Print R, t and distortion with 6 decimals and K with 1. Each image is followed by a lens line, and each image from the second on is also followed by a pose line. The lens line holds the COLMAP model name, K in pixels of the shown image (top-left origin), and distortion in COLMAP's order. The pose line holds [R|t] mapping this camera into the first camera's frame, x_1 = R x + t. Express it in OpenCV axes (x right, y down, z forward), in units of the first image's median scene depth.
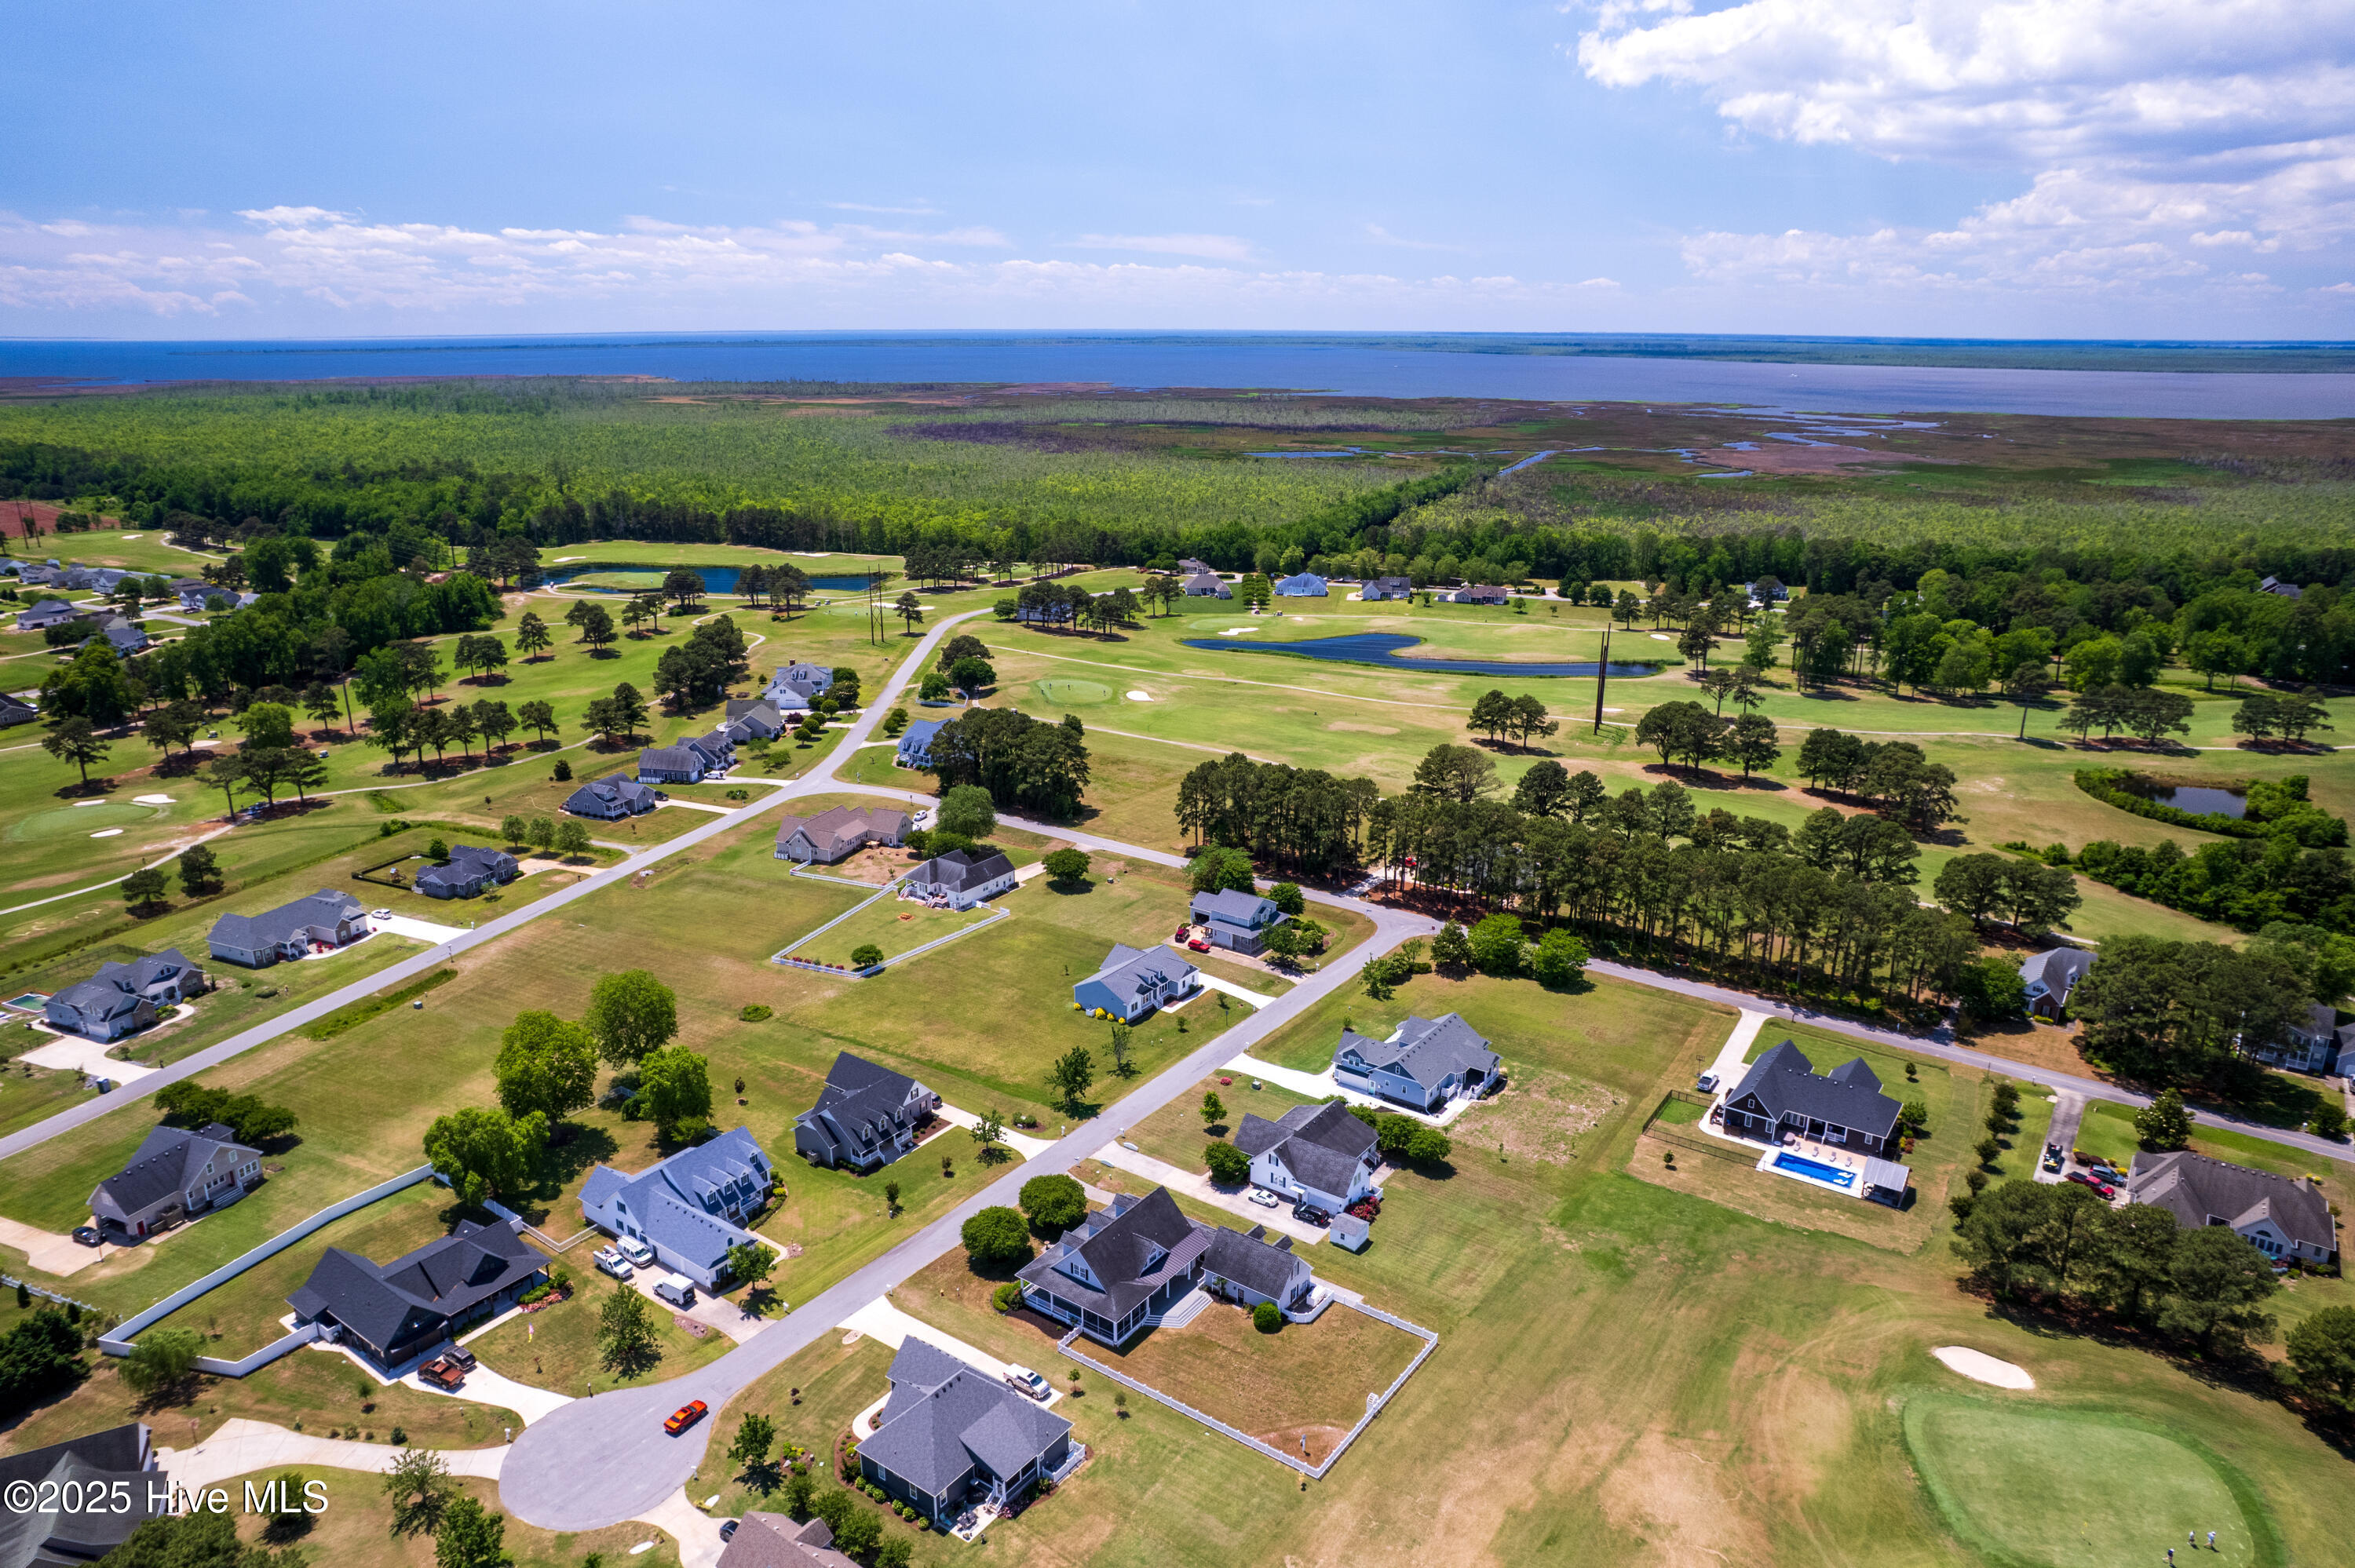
lens RADIAL K [[1511.4, 0, 1177.5], [0, 1511.4, 784.0], [0, 0, 1]] dist [-0.070930, 0.059592]
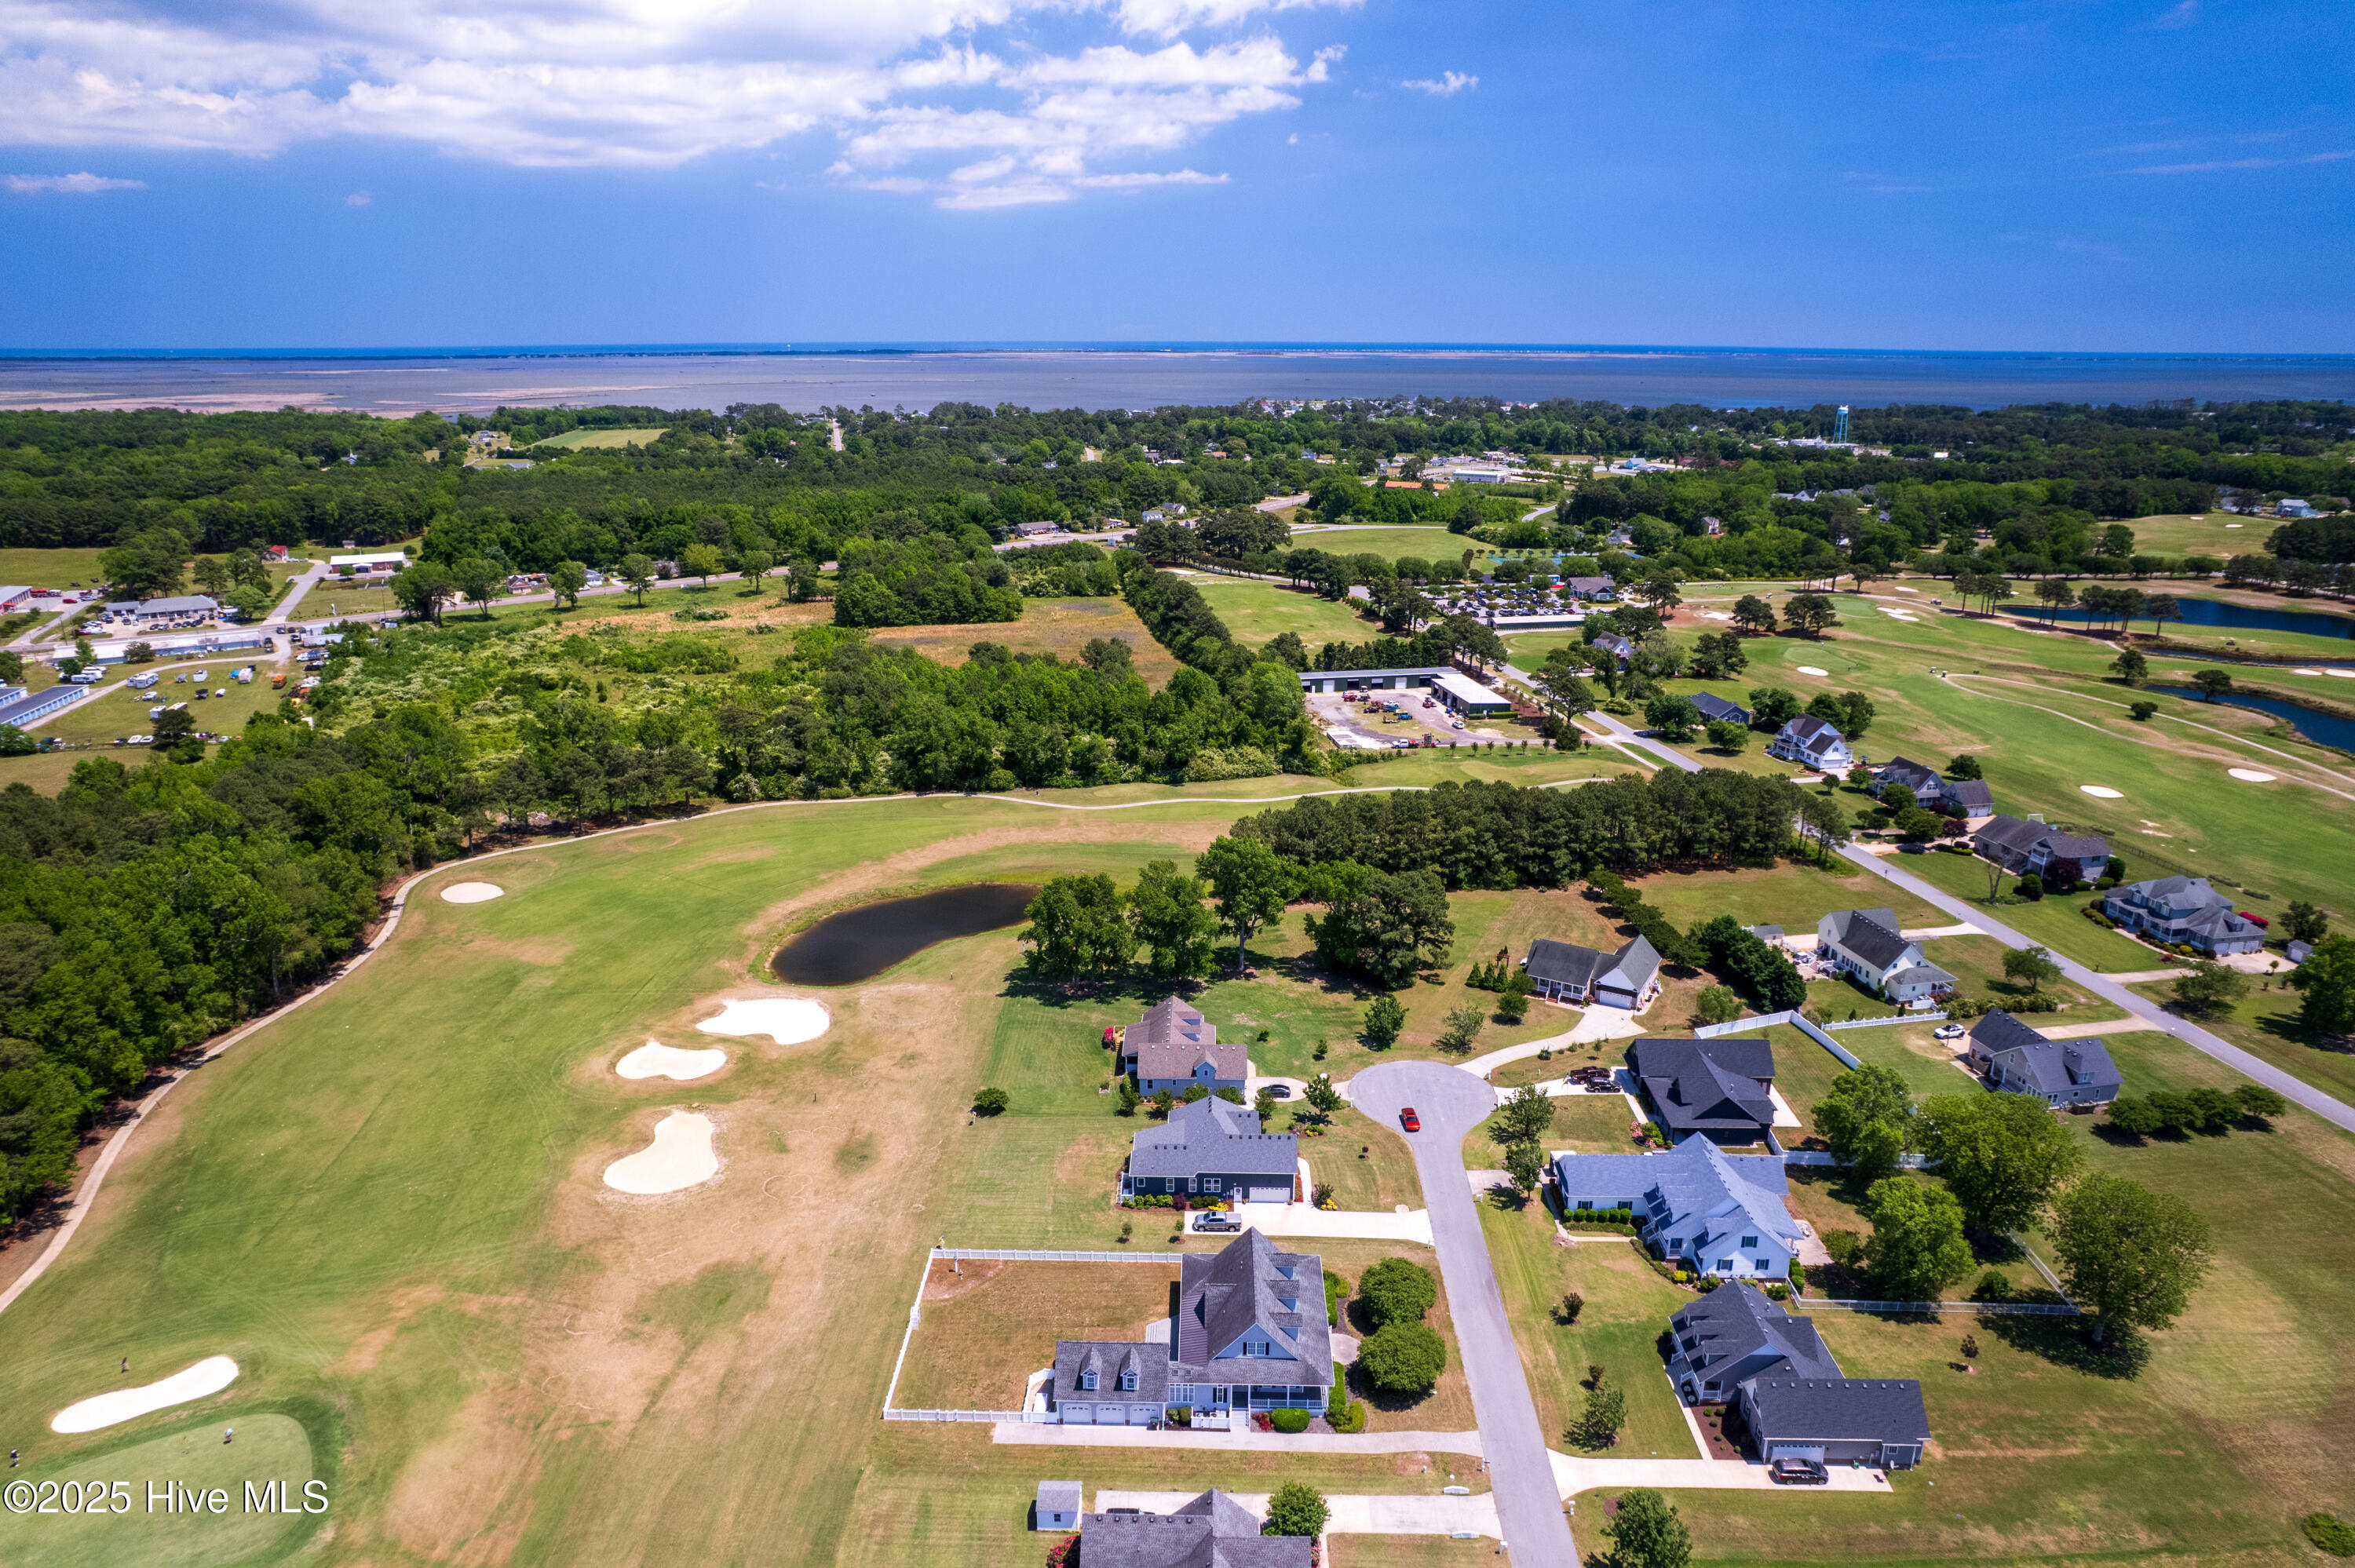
lens RADIAL K [[1503.9, 0, 1176.7], [0, 1503.9, 776.3], [0, 0, 1]] dist [-0.070397, 0.057701]
pose [[-0.825386, 0.158867, -0.541756, 0.273712], [-0.170184, 0.844944, 0.507057, -0.247901], [0.538308, 0.510715, -0.670369, 0.922845]]
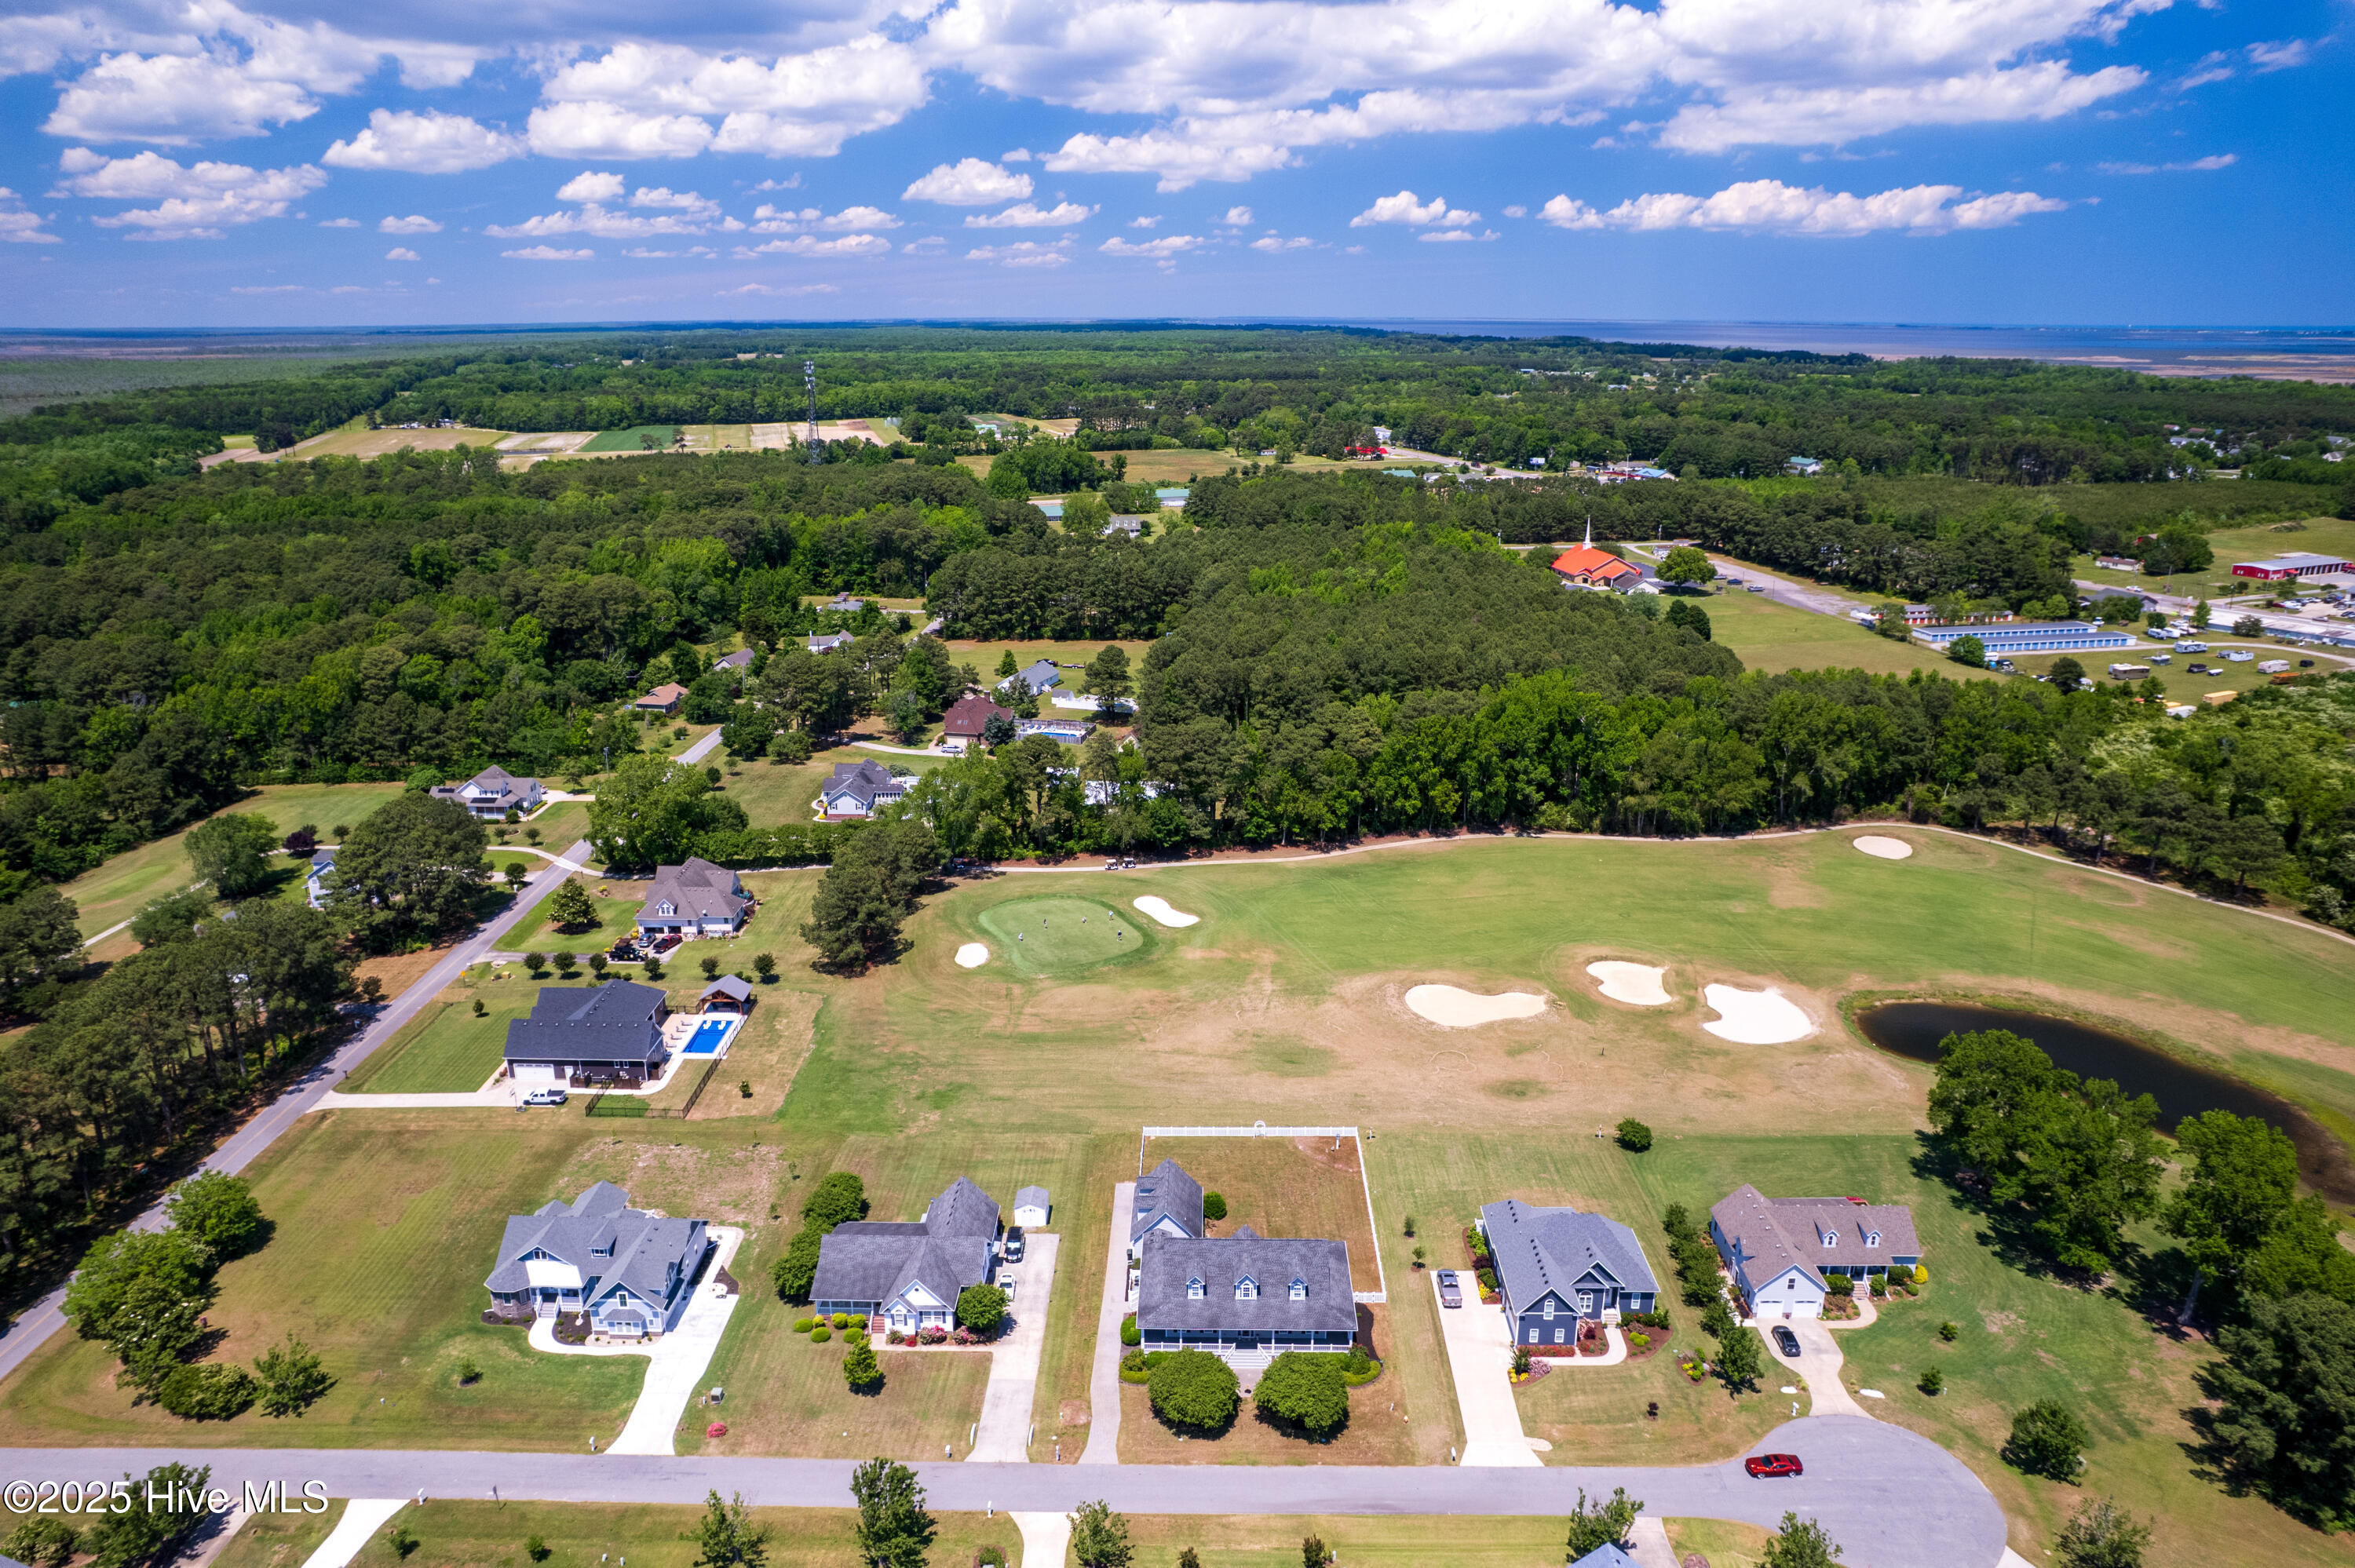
lens RADIAL K [[1538.5, 0, 1177.5], [0, 1538.5, 784.0], [0, 0, 1]] dist [-0.069936, 0.057985]
pose [[-0.567760, -0.246140, 0.785534, -0.415083], [0.244760, 0.860619, 0.446572, -0.216600], [-0.785965, 0.445813, -0.428379, 0.845806]]
